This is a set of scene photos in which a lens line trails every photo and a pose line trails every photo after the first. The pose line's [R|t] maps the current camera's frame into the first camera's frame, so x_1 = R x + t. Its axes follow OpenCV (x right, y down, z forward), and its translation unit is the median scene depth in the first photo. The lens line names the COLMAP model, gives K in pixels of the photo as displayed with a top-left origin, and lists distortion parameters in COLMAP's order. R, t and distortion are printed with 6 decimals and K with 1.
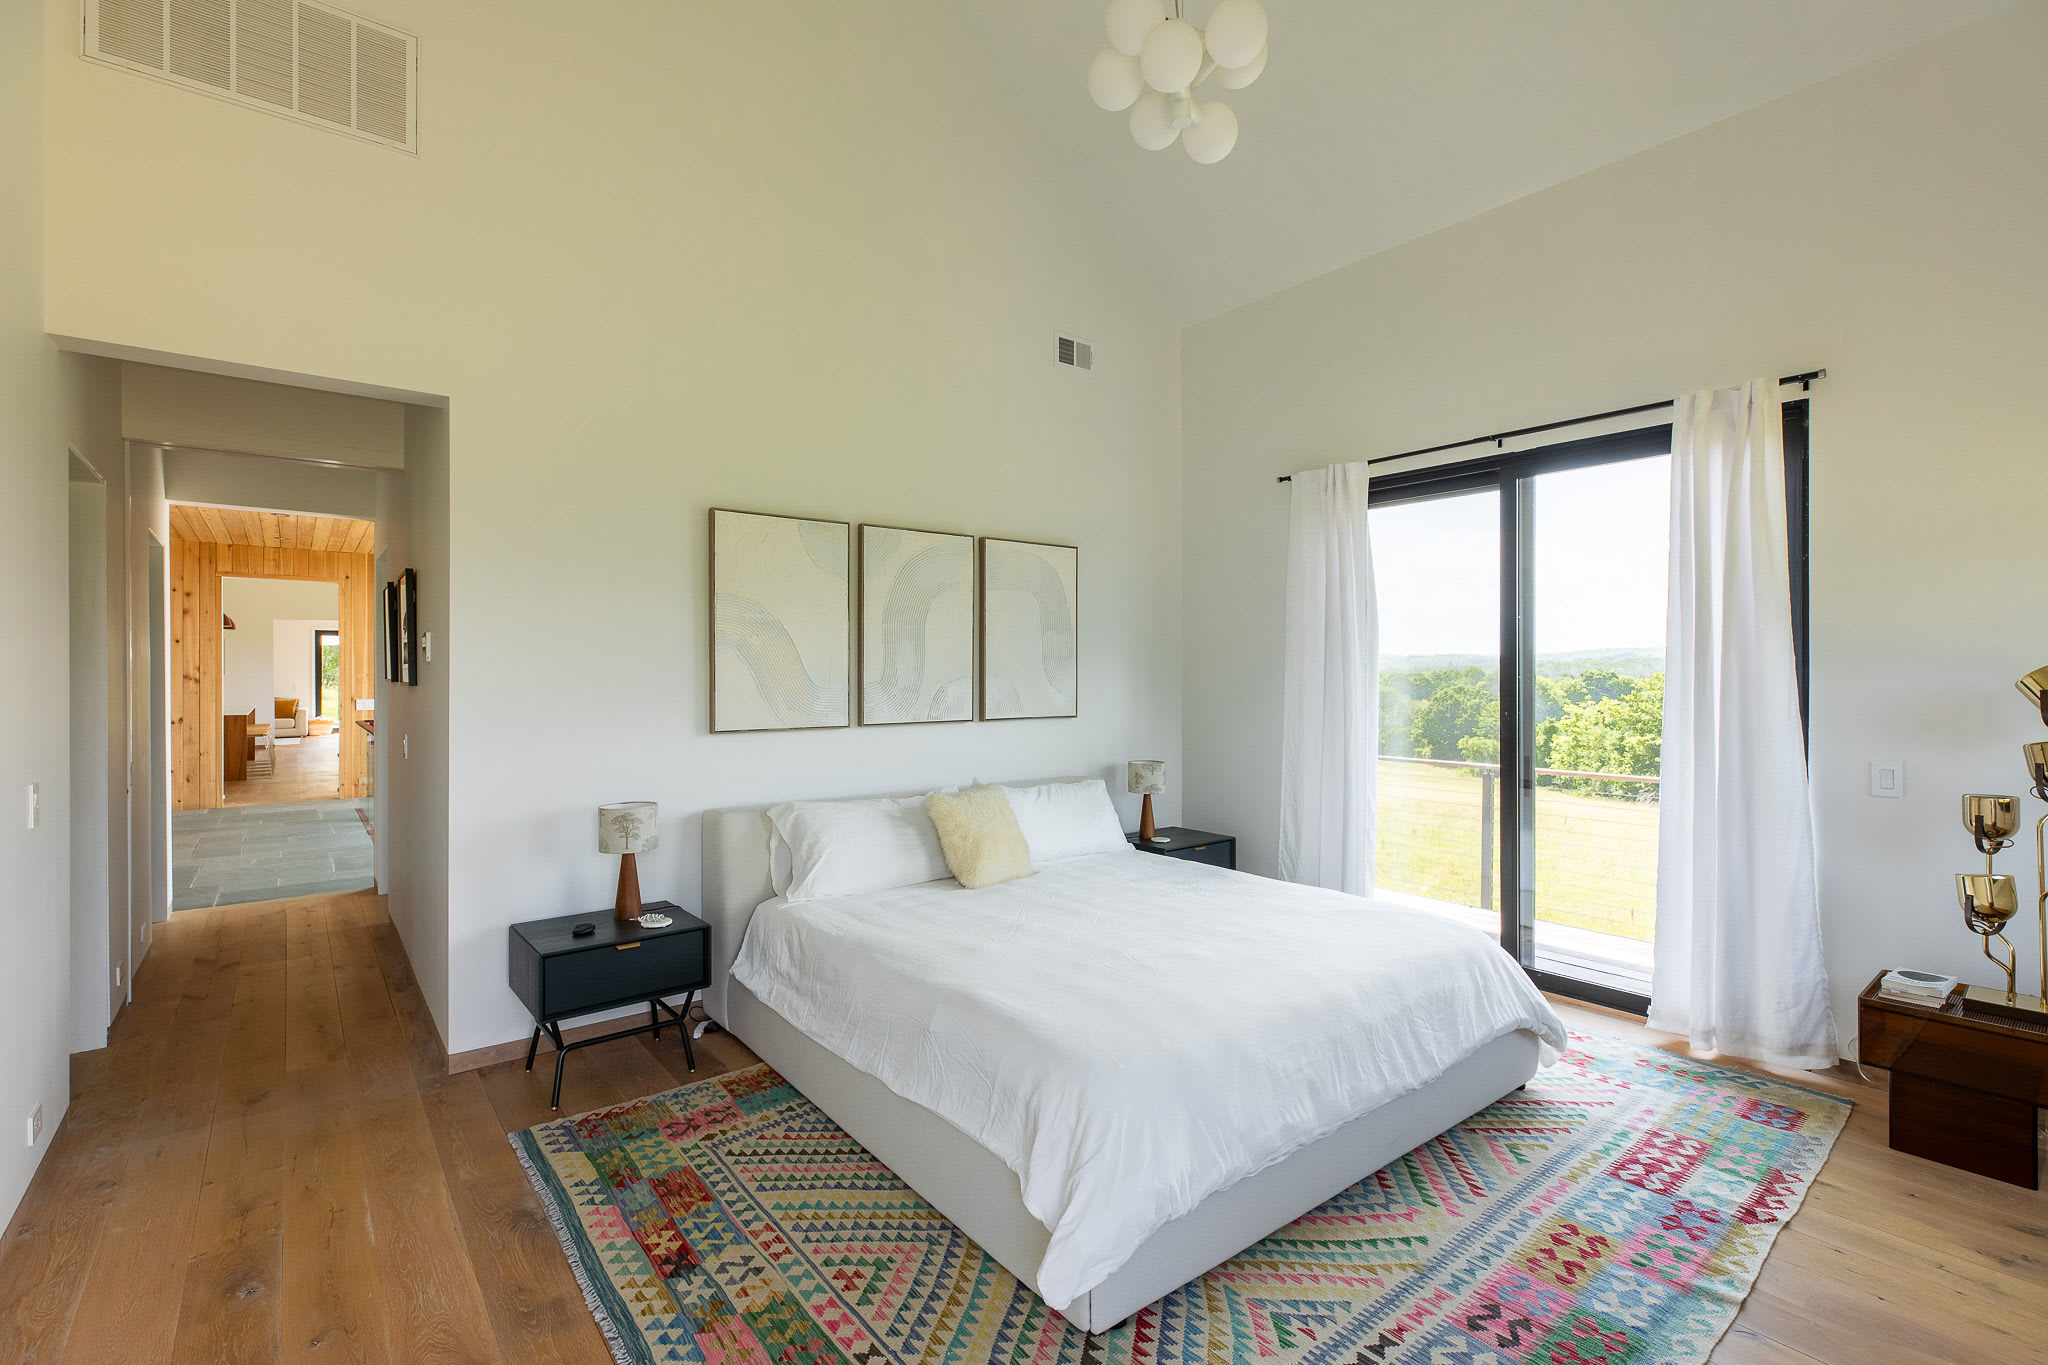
lens RADIAL K [[916.4, 0, 1110.7], [0, 916.4, 677.1], [0, 0, 1]] dist [0.002305, -0.000888]
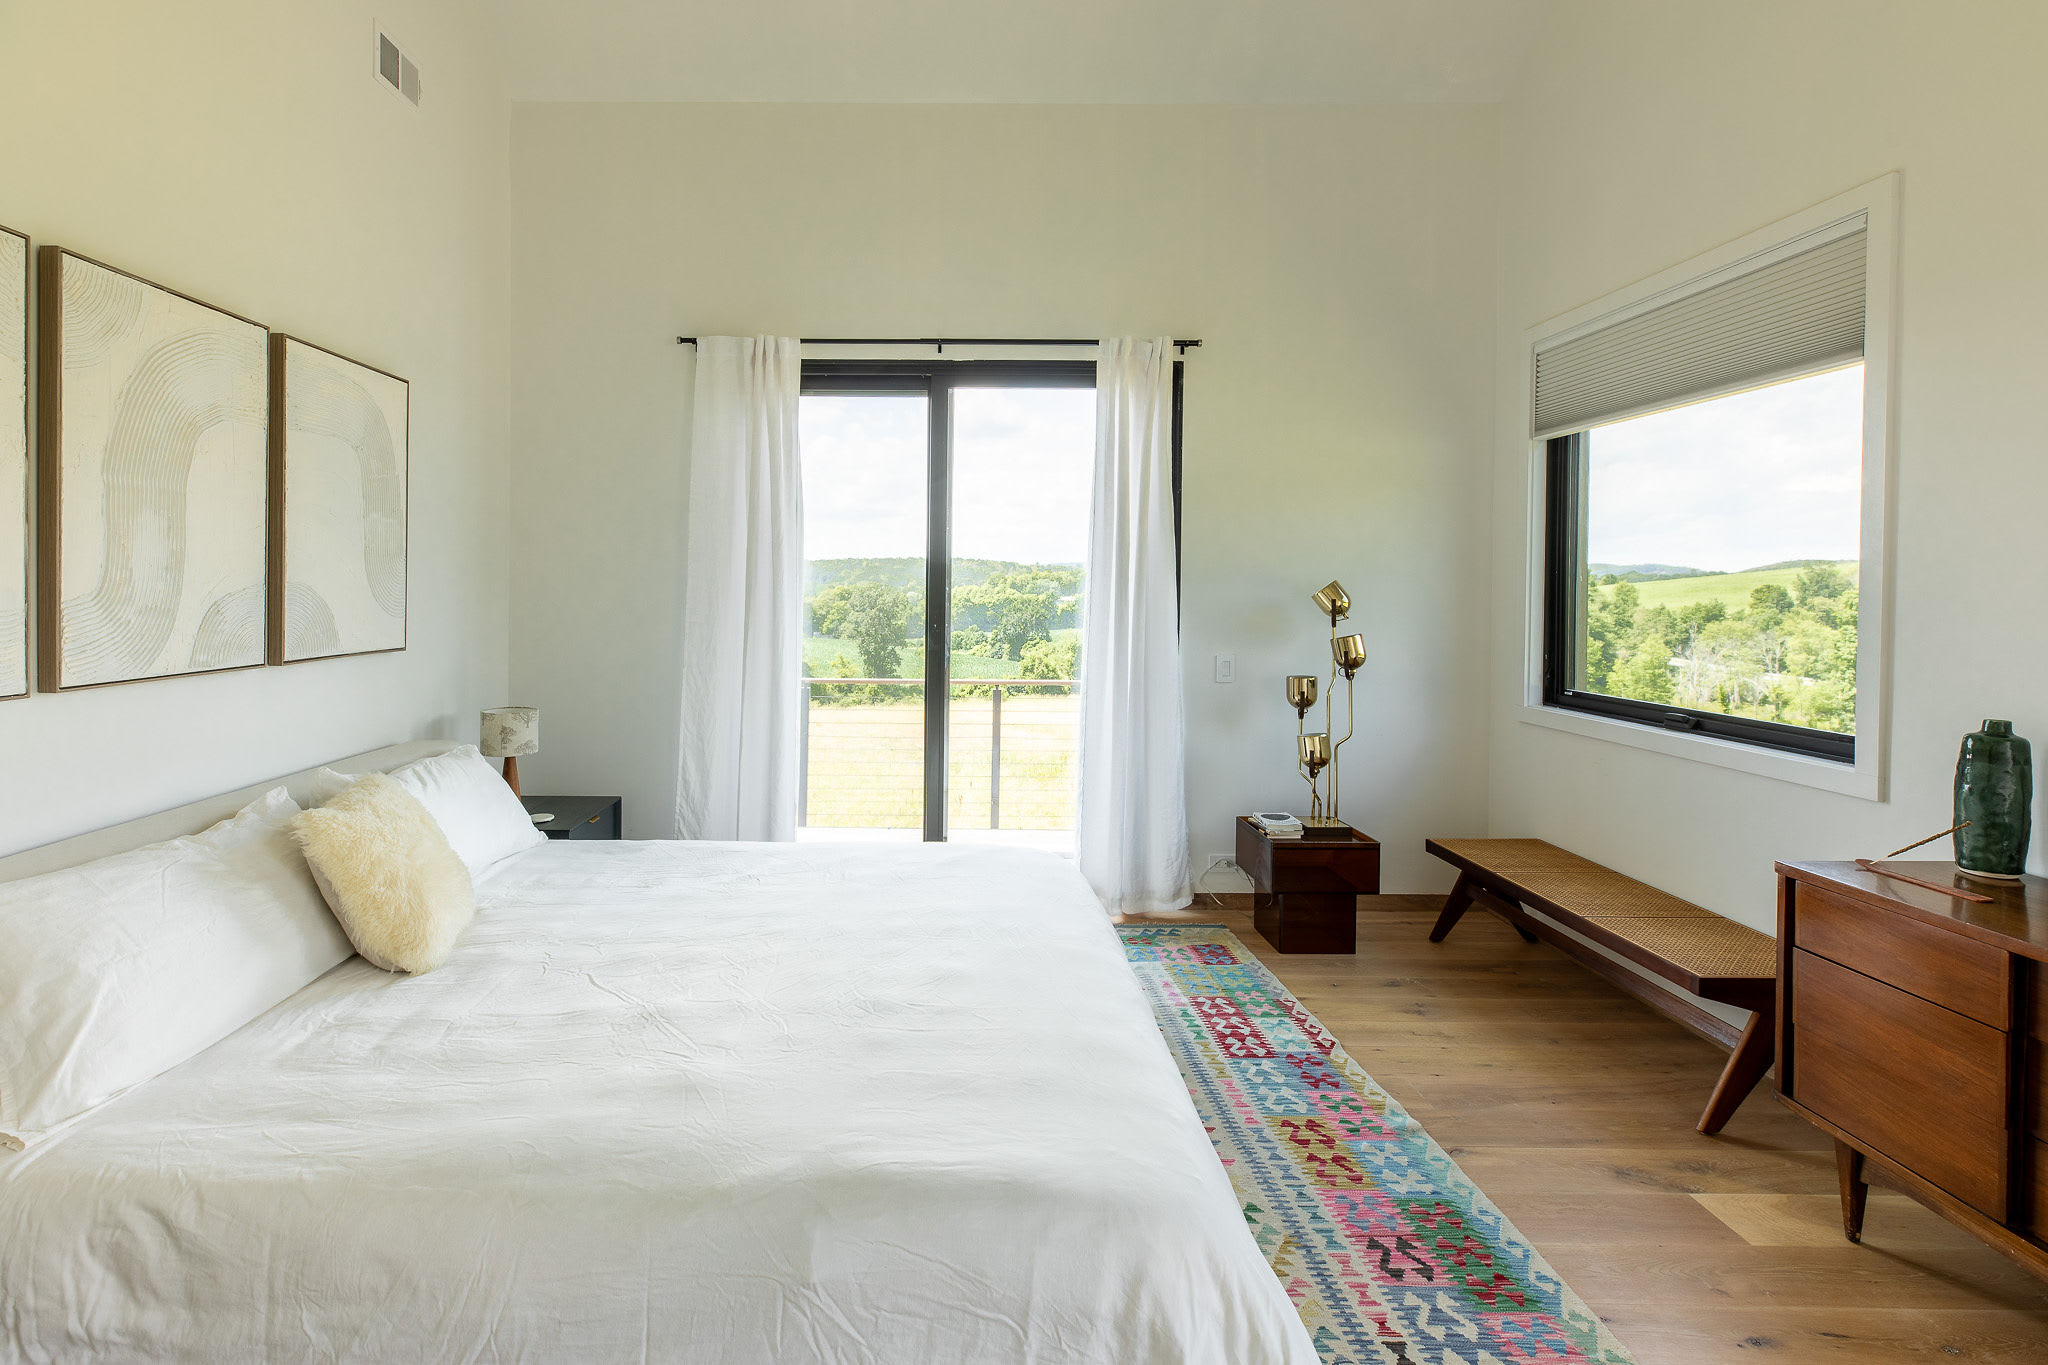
lens RADIAL K [[916.4, 0, 1061.4], [0, 916.4, 594.2], [0, 0, 1]] dist [0.002305, -0.000888]
pose [[0.671197, -0.002001, 0.741276, -0.280186], [-0.003438, 0.999977, 0.005812, 0.000352], [-0.741271, -0.006449, 0.671175, 0.325791]]
